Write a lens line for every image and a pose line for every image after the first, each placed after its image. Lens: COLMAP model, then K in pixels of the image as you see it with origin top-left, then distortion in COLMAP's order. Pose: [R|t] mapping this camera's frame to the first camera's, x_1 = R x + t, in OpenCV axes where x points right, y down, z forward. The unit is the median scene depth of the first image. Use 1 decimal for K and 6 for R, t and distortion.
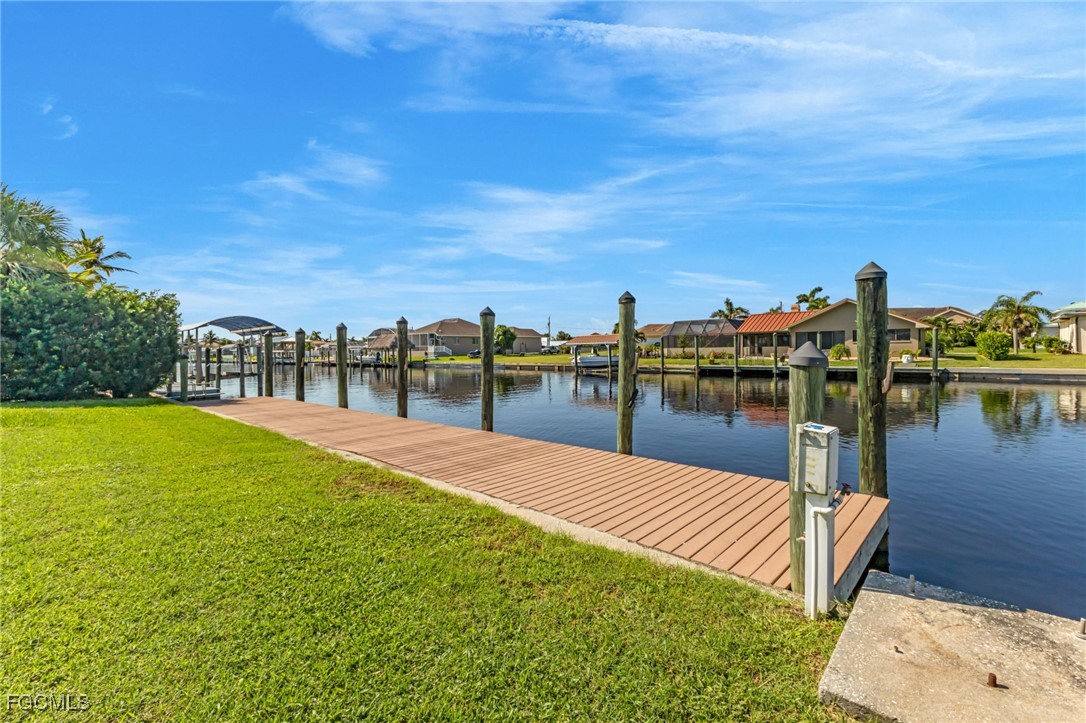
lens RADIAL K [[466.1, 0, 546.0], [0, 466.1, 360.1], [0, 0, 1]] dist [0.007568, -0.001192]
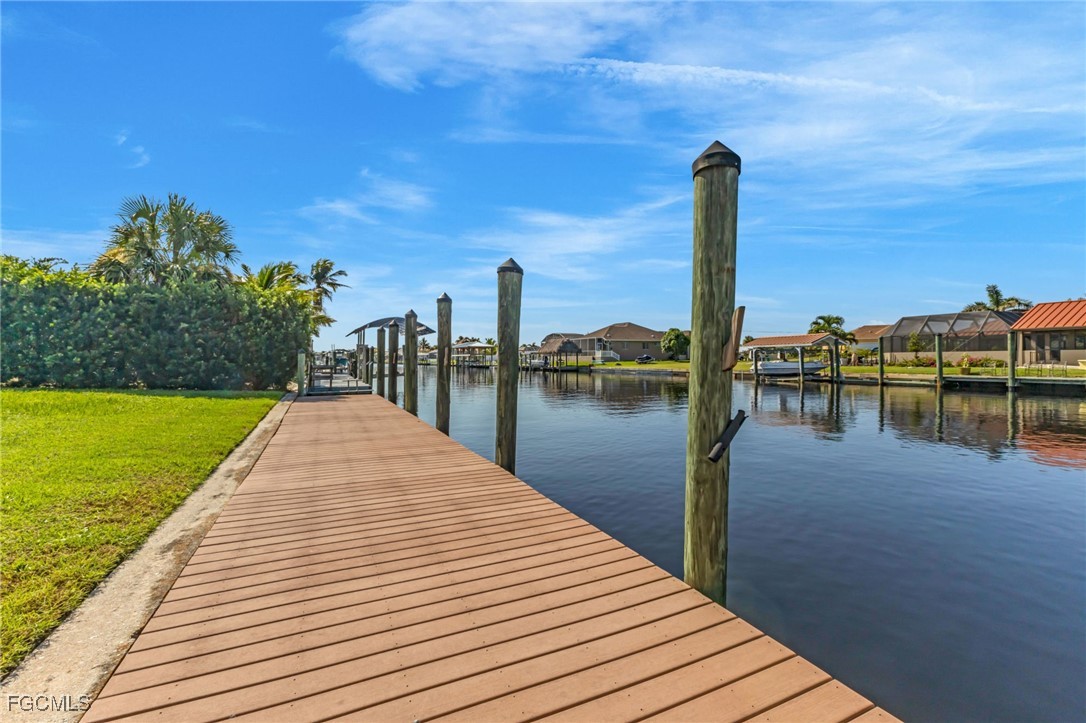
lens RADIAL K [[466.1, 0, 546.0], [0, 466.1, 360.1], [0, 0, 1]] dist [0.007568, -0.001192]
pose [[0.927512, 0.010377, -0.373648, 0.028465], [-0.016210, 0.999791, -0.012472, 0.005669], [0.373441, 0.017625, 0.927487, 0.095511]]
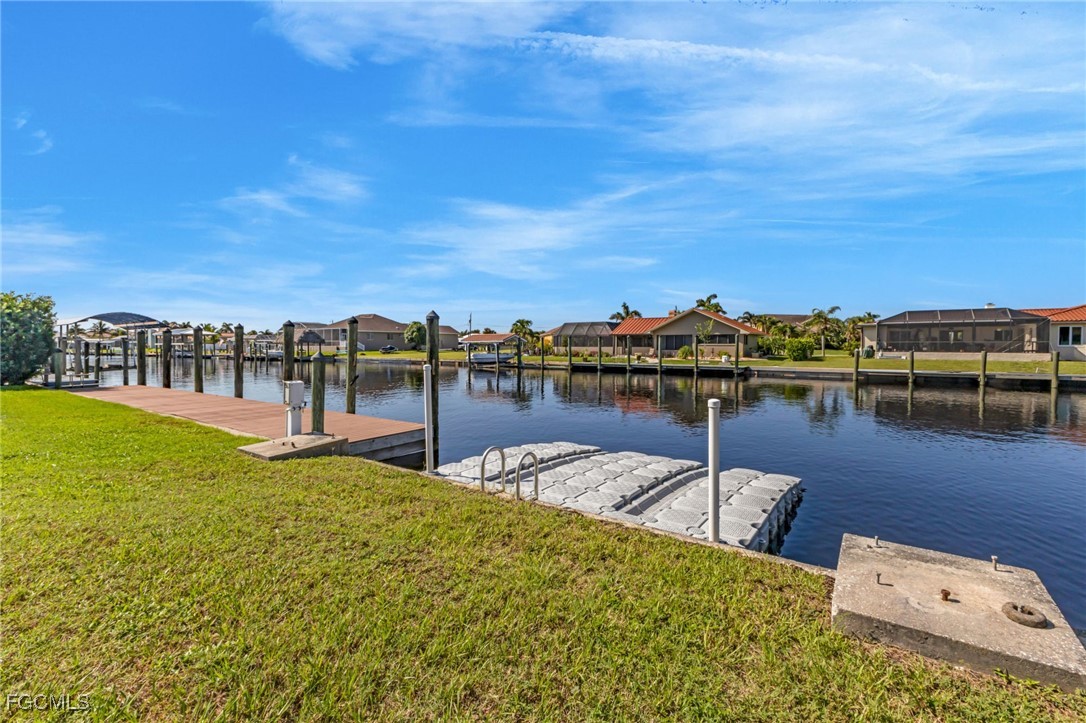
lens RADIAL K [[466.1, 0, 546.0], [0, 466.1, 360.1], [0, 0, 1]] dist [0.007568, -0.001192]
pose [[0.990857, 0.010464, 0.134513, 0.096409], [-0.011537, 0.999907, 0.007205, -0.002001], [-0.134425, -0.008691, 0.990886, -0.114211]]
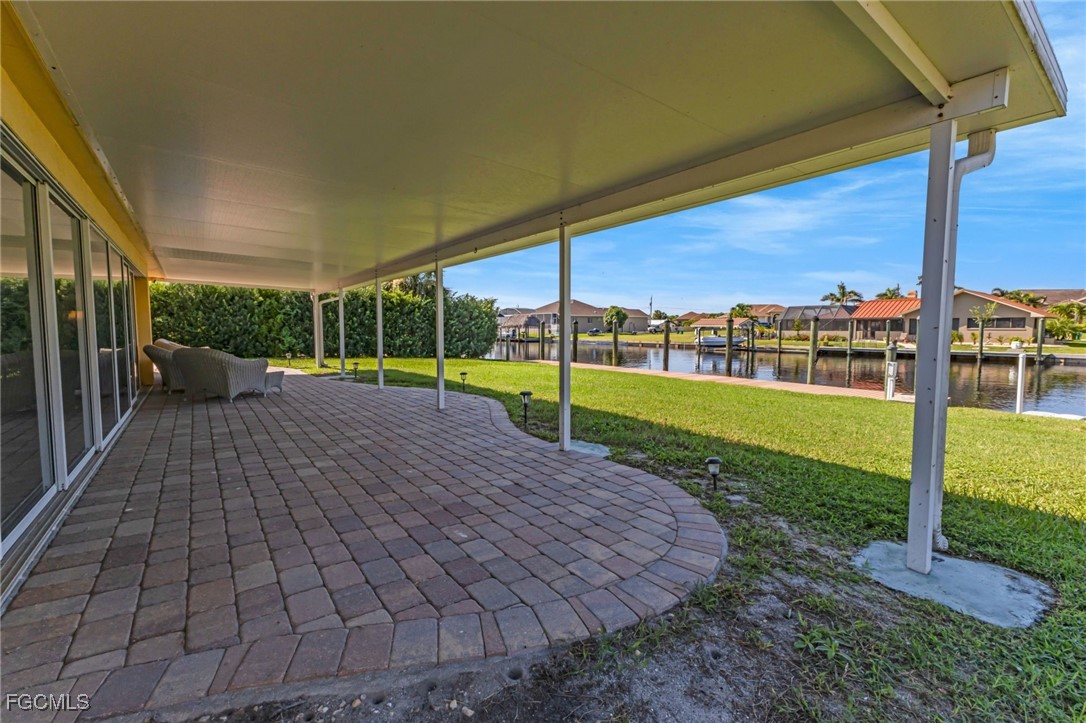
lens RADIAL K [[466.1, 0, 546.0], [0, 466.1, 360.1], [0, 0, 1]] dist [0.007568, -0.001192]
pose [[0.984249, 0.027067, -0.174702, -0.111127], [-0.018218, 0.998478, 0.052060, -0.003205], [0.175846, -0.048058, 0.983244, -0.234323]]
